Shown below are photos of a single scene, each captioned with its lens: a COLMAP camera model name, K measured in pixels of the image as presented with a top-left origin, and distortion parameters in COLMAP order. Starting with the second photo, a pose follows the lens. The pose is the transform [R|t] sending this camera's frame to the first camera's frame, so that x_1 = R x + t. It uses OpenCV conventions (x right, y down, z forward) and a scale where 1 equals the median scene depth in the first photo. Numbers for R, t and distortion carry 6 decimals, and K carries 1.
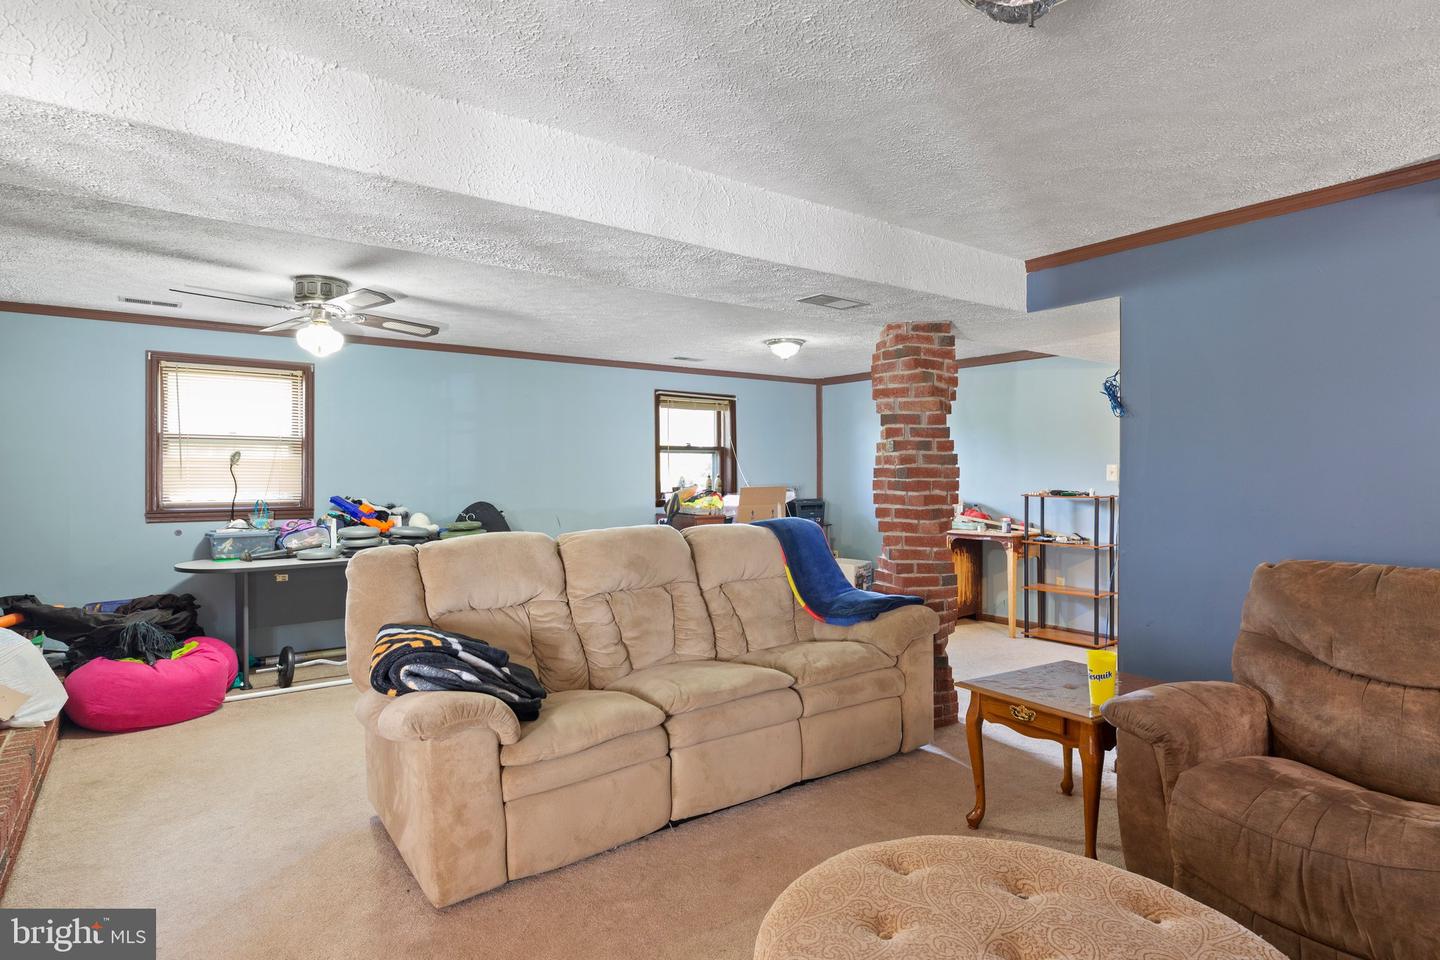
lens RADIAL K [[755.3, 0, 715.6], [0, 755.3, 474.2], [0, 0, 1]] dist [-0.000181, 0.000686]
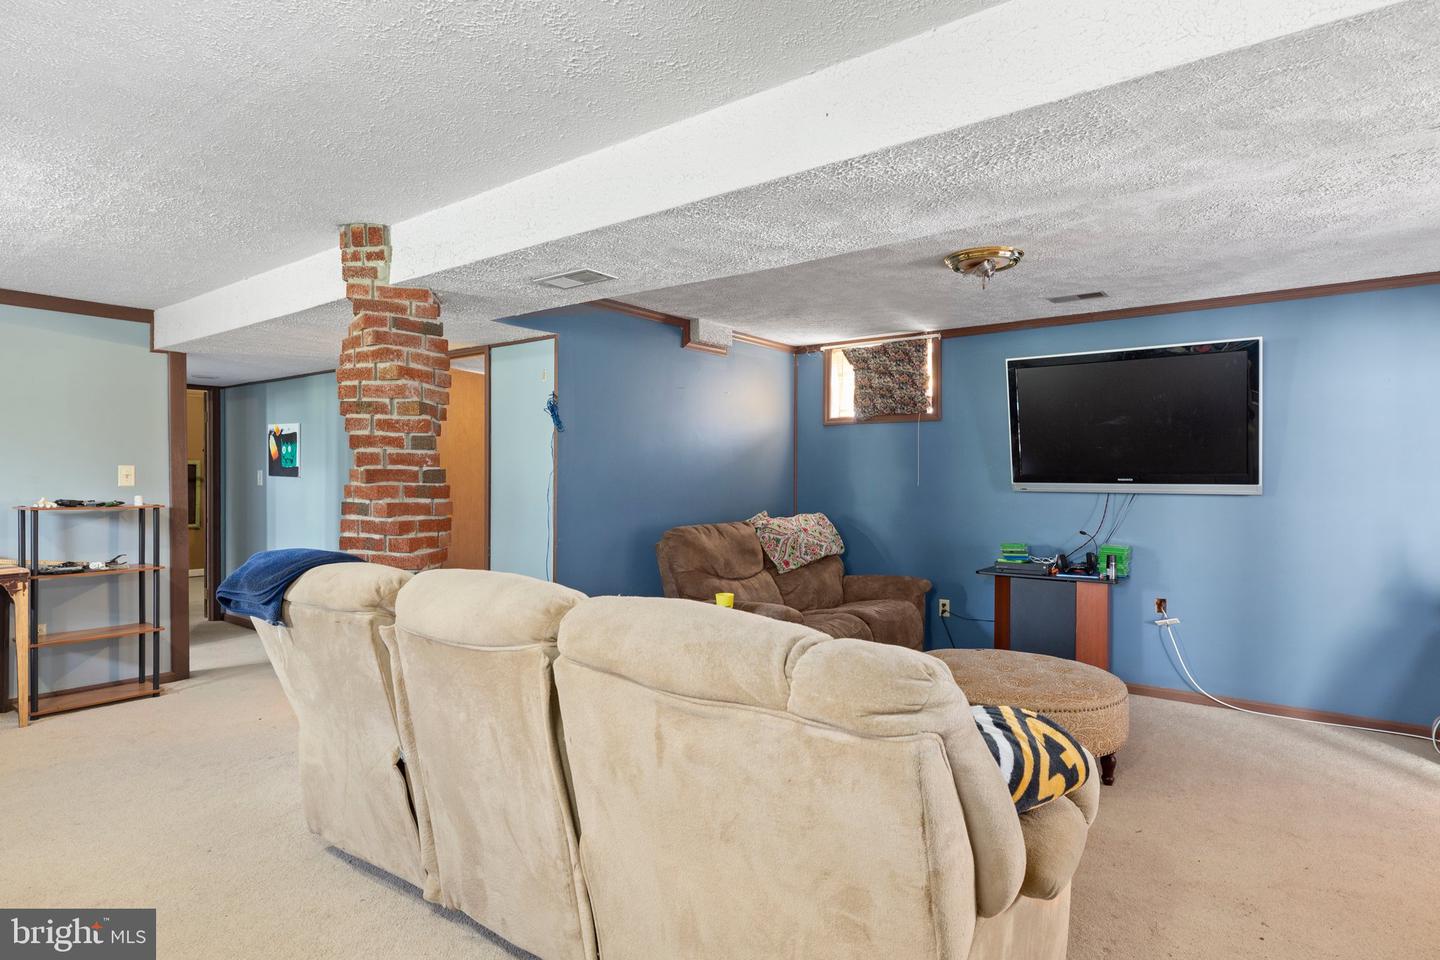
lens RADIAL K [[755.3, 0, 715.6], [0, 755.3, 474.2], [0, 0, 1]] dist [-0.000181, 0.000686]
pose [[-0.272376, 0.001309, 0.962190, -0.617743], [0.002213, 0.999997, -0.000734, -0.002282], [-0.962188, 0.001929, -0.272378, 0.917209]]
